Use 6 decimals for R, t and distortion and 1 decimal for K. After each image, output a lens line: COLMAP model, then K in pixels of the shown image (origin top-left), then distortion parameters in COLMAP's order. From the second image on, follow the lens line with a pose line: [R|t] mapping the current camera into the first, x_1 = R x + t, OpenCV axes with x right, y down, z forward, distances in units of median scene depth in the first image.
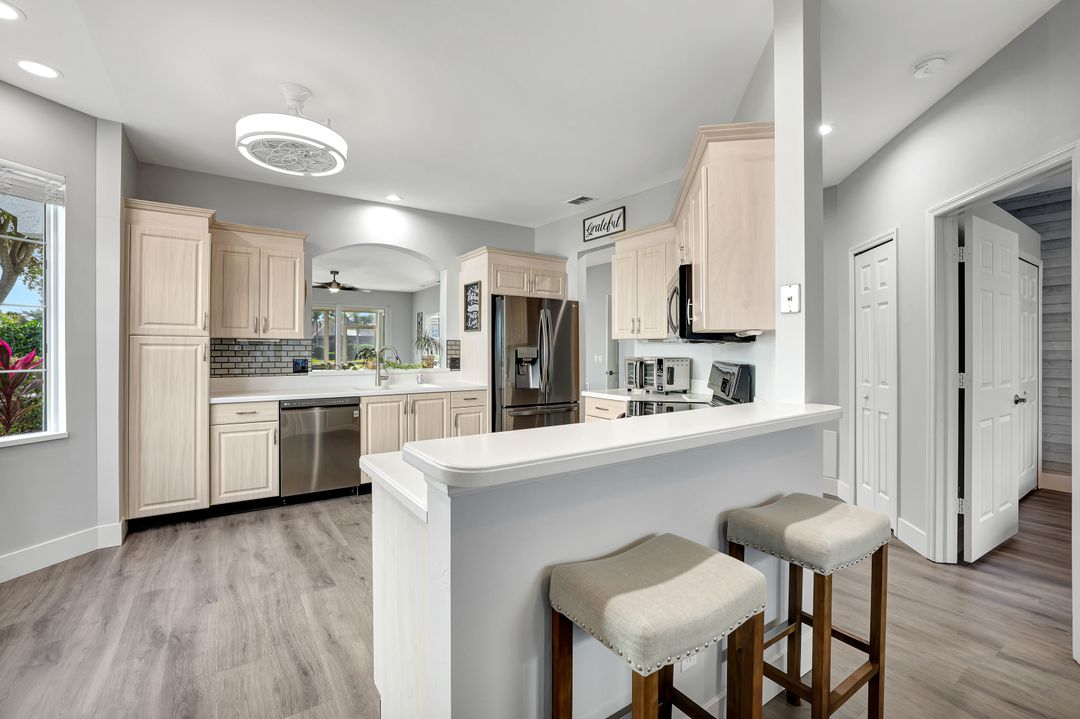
lens RADIAL K [[458.6, 0, 541.1], [0, 458.6, 351.2], [0, 0, 1]] dist [-0.002151, 0.000133]
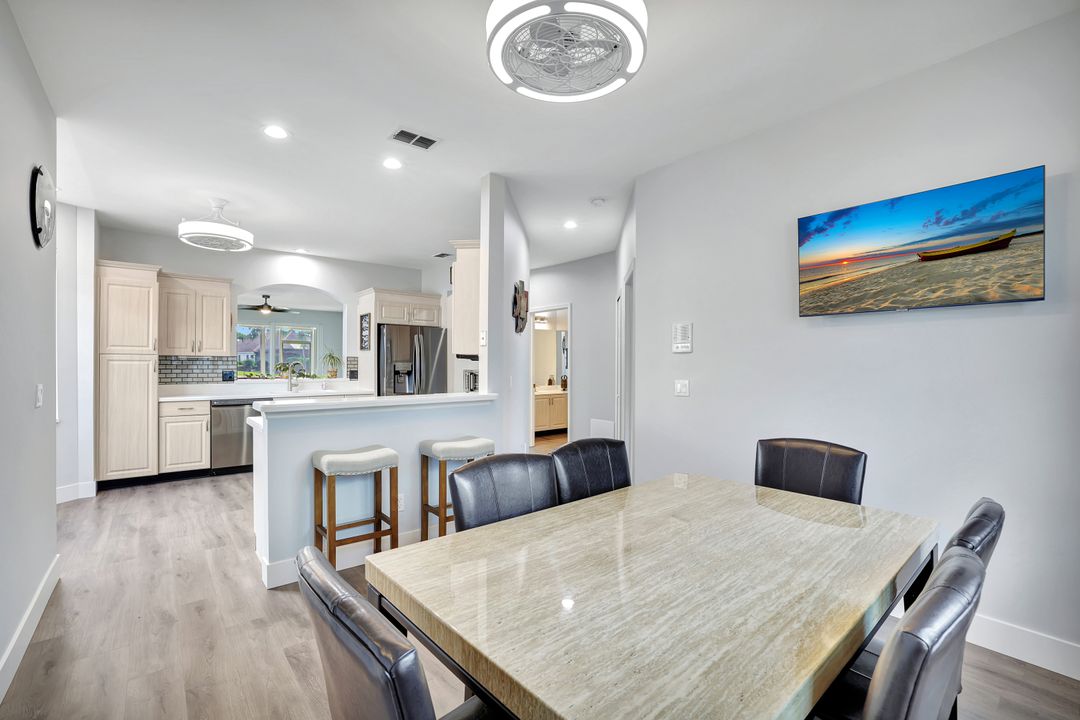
lens RADIAL K [[464.1, 0, 537.7], [0, 464.1, 367.1], [0, 0, 1]] dist [0.000434, 0.000215]
pose [[0.996808, 0.001210, 0.079826, 0.296456], [-0.001500, 0.999992, 0.003578, -0.000495], [-0.079821, -0.003686, 0.996802, -0.468233]]
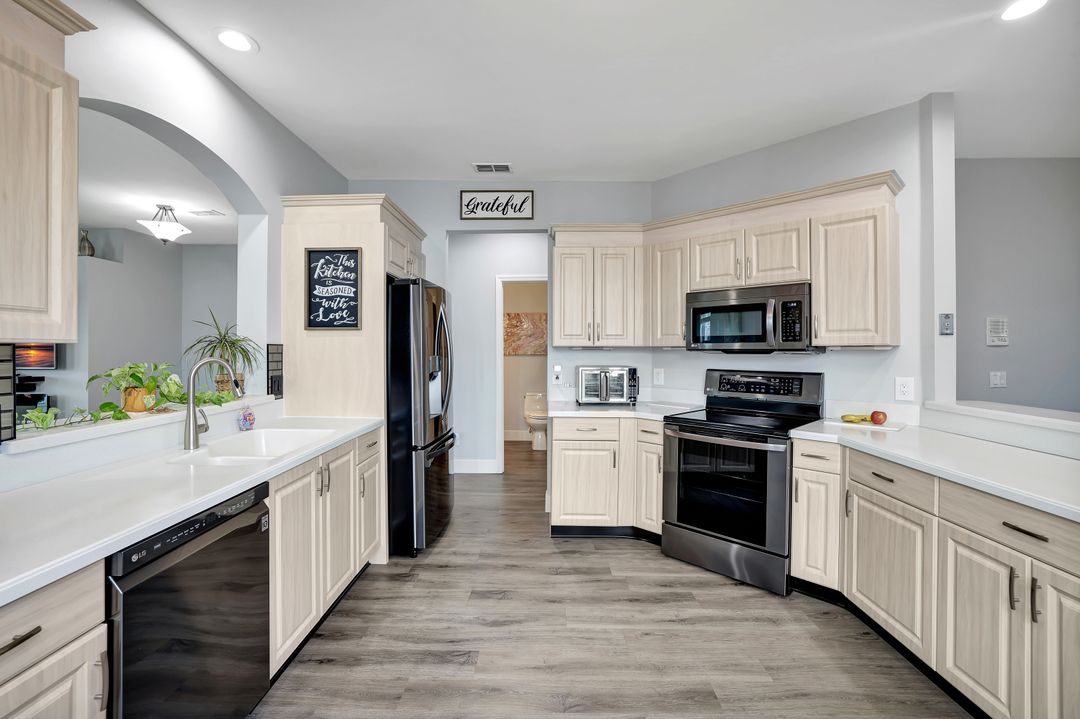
lens RADIAL K [[477.7, 0, 532.2], [0, 477.7, 353.5], [0, 0, 1]] dist [-0.002746, -0.000092]
pose [[0.604949, -0.007566, 0.796228, -0.594774], [0.005098, 0.999971, 0.005628, -0.018691], [-0.796248, 0.000655, 0.604970, 0.514488]]
